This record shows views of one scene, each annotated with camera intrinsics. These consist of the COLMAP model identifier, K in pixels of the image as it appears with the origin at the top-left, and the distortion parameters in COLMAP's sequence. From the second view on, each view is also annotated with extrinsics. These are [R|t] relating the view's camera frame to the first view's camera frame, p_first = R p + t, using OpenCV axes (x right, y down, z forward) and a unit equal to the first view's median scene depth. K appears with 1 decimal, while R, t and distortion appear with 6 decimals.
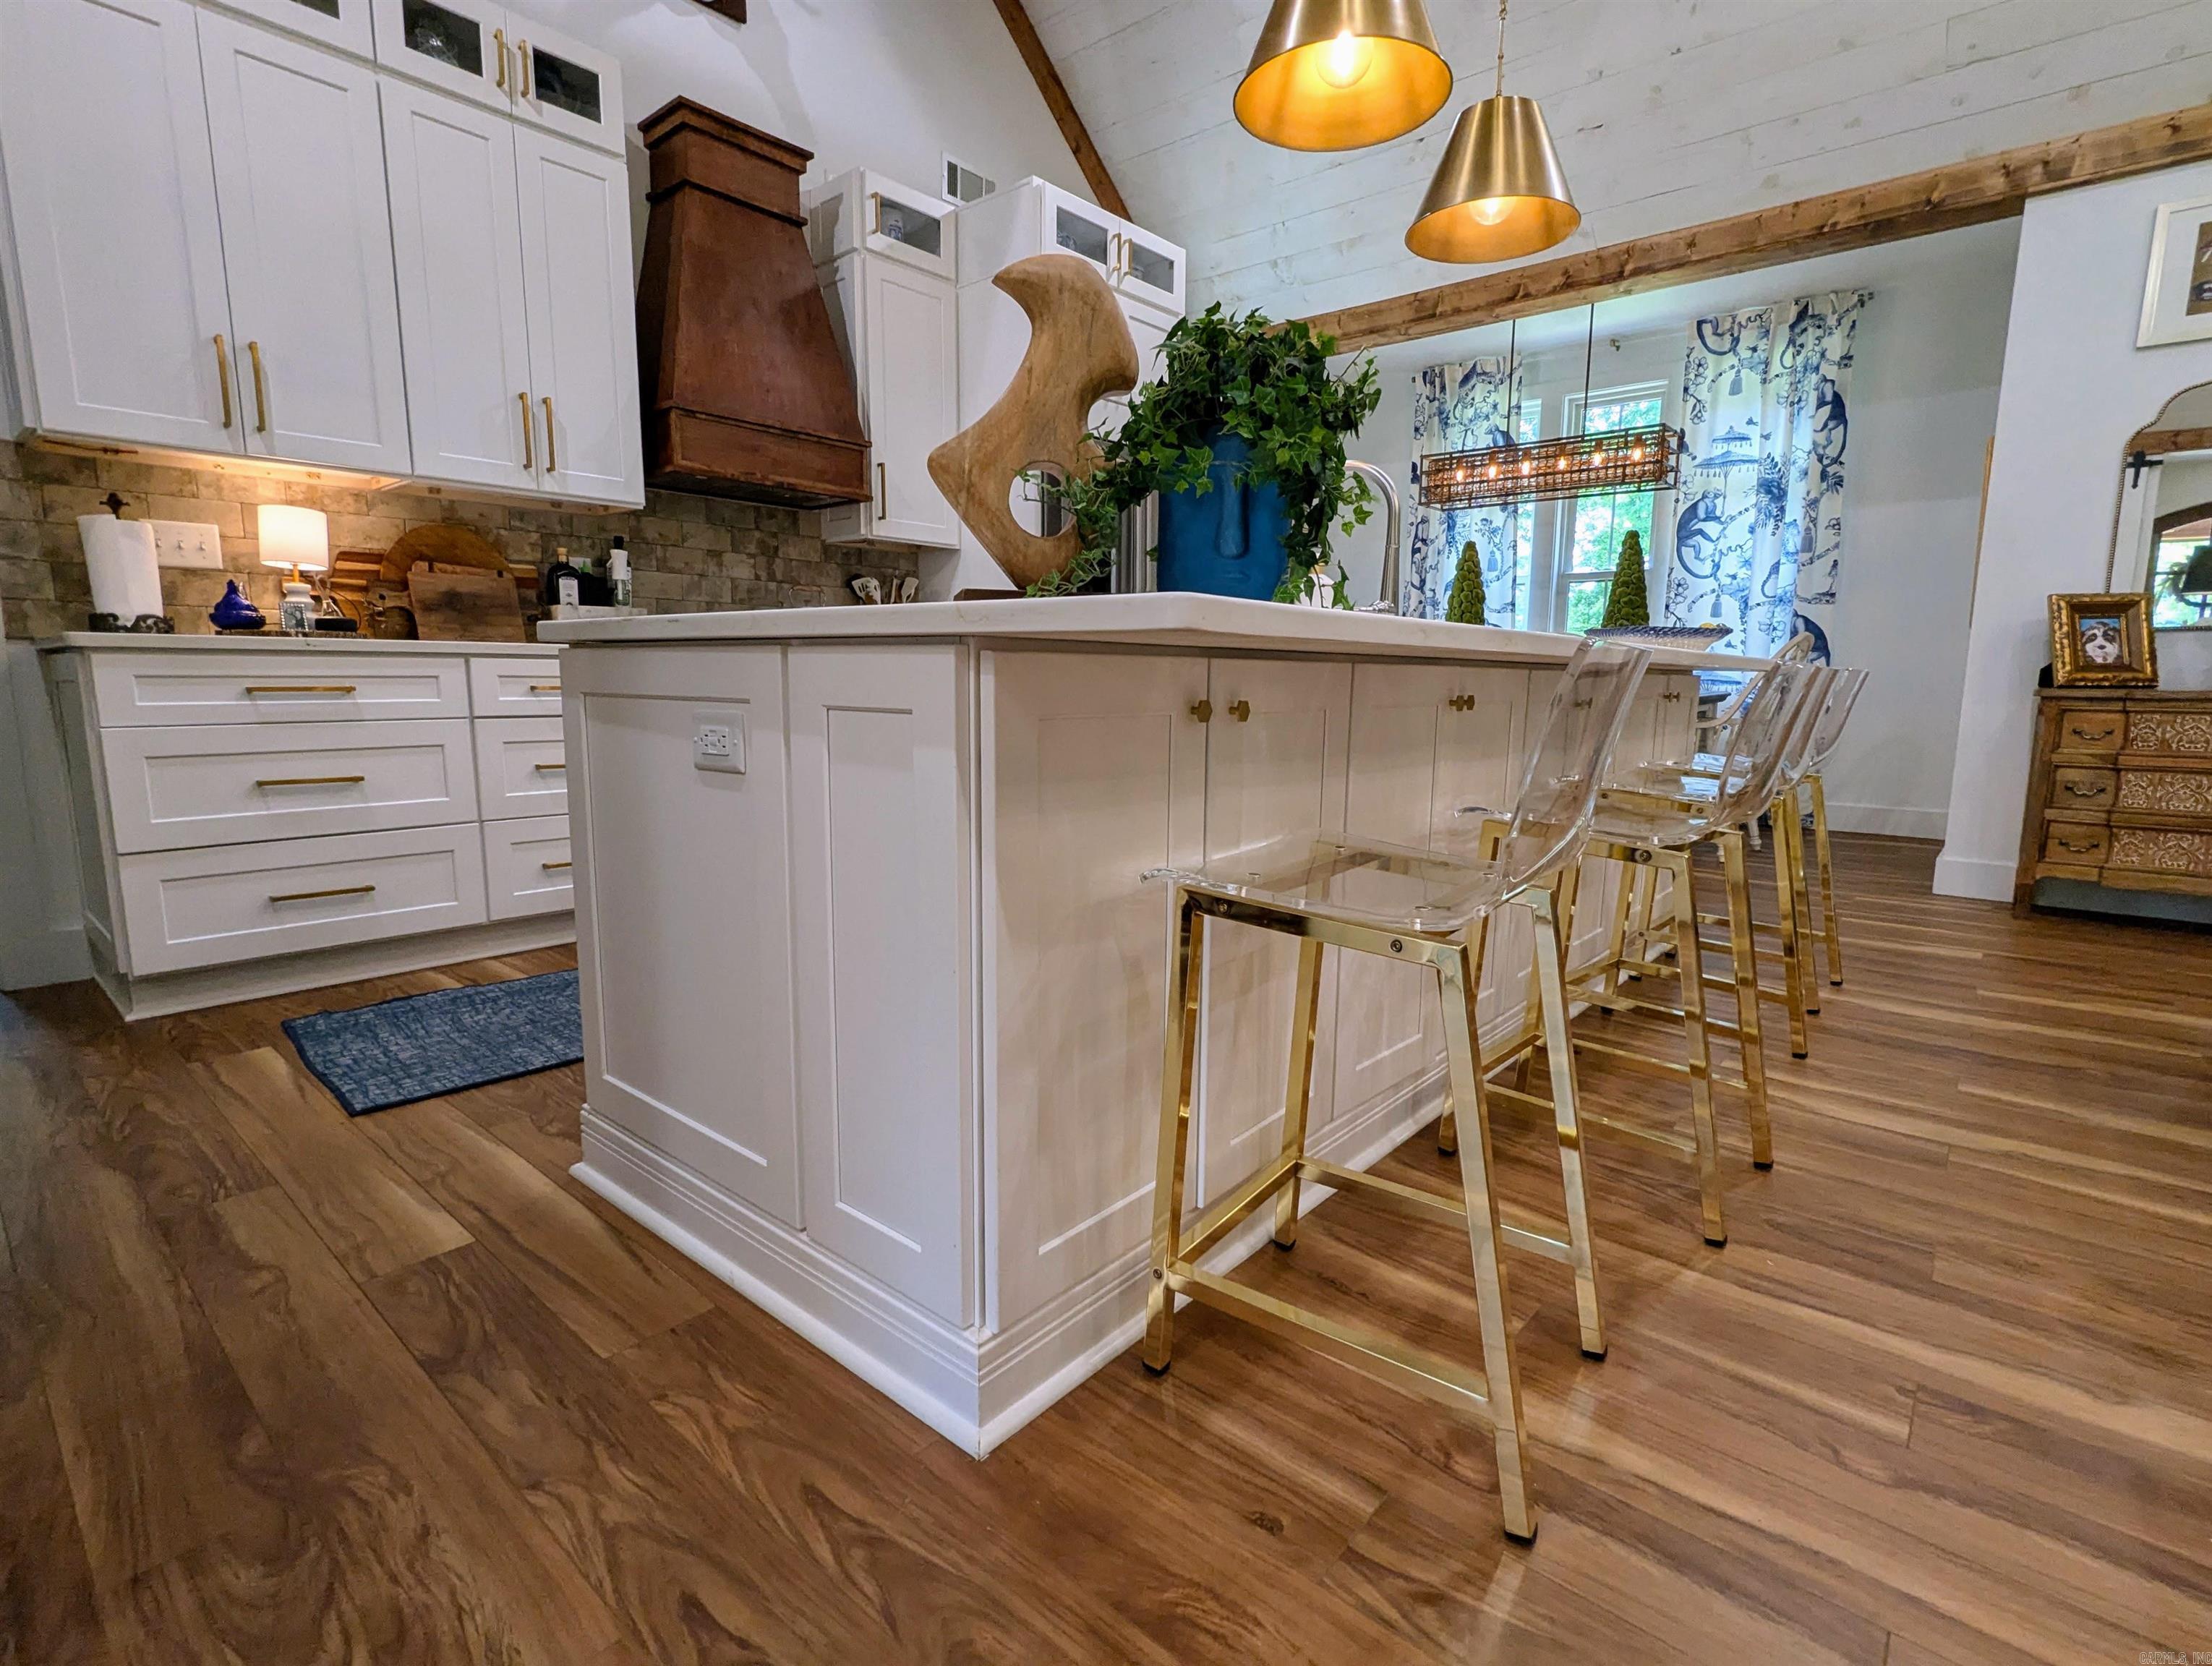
lens RADIAL K [[1086.1, 0, 1106.0], [0, 1086.1, 833.0], [0, 0, 1]] dist [0.004813, -0.000088]
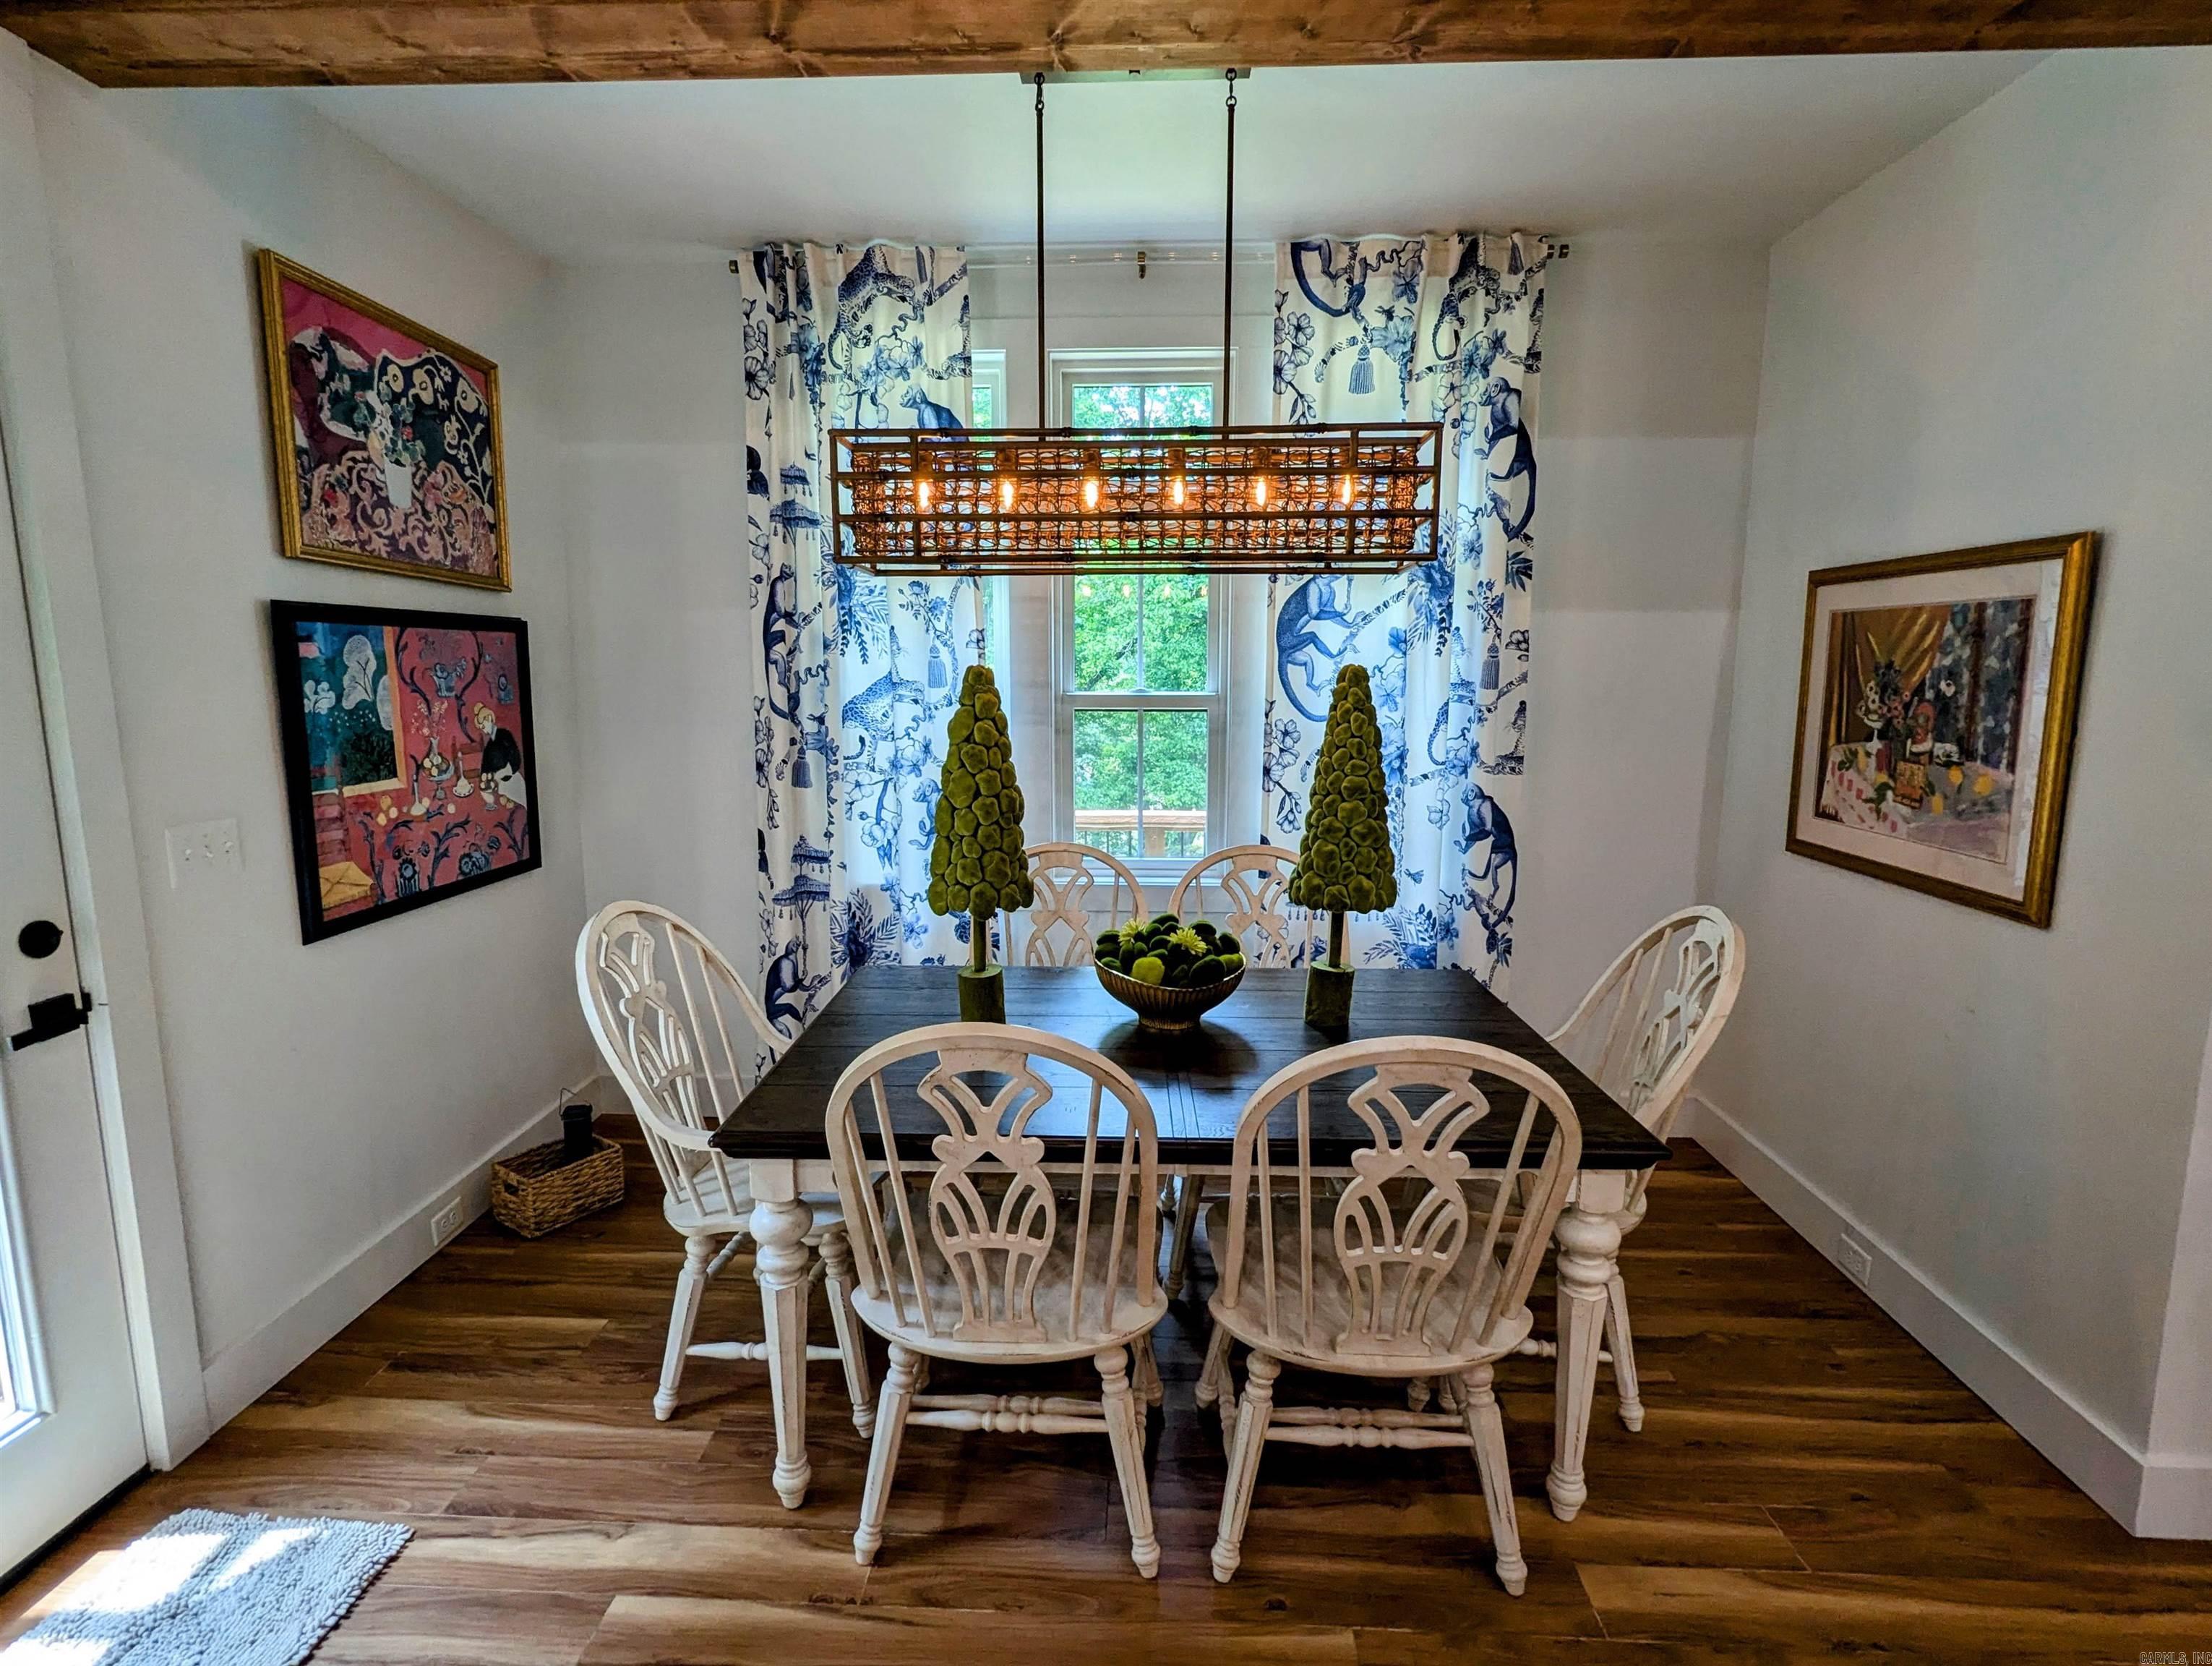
lens RADIAL K [[1086.2, 0, 1106.0], [0, 1086.2, 833.0], [0, 0, 1]] dist [0.004813, -0.000088]
pose [[0.789733, -0.094089, 0.606192, 0.126131], [0.093028, 0.995108, 0.033259, -0.213356], [-0.606355, 0.030127, 0.794623, 0.650417]]
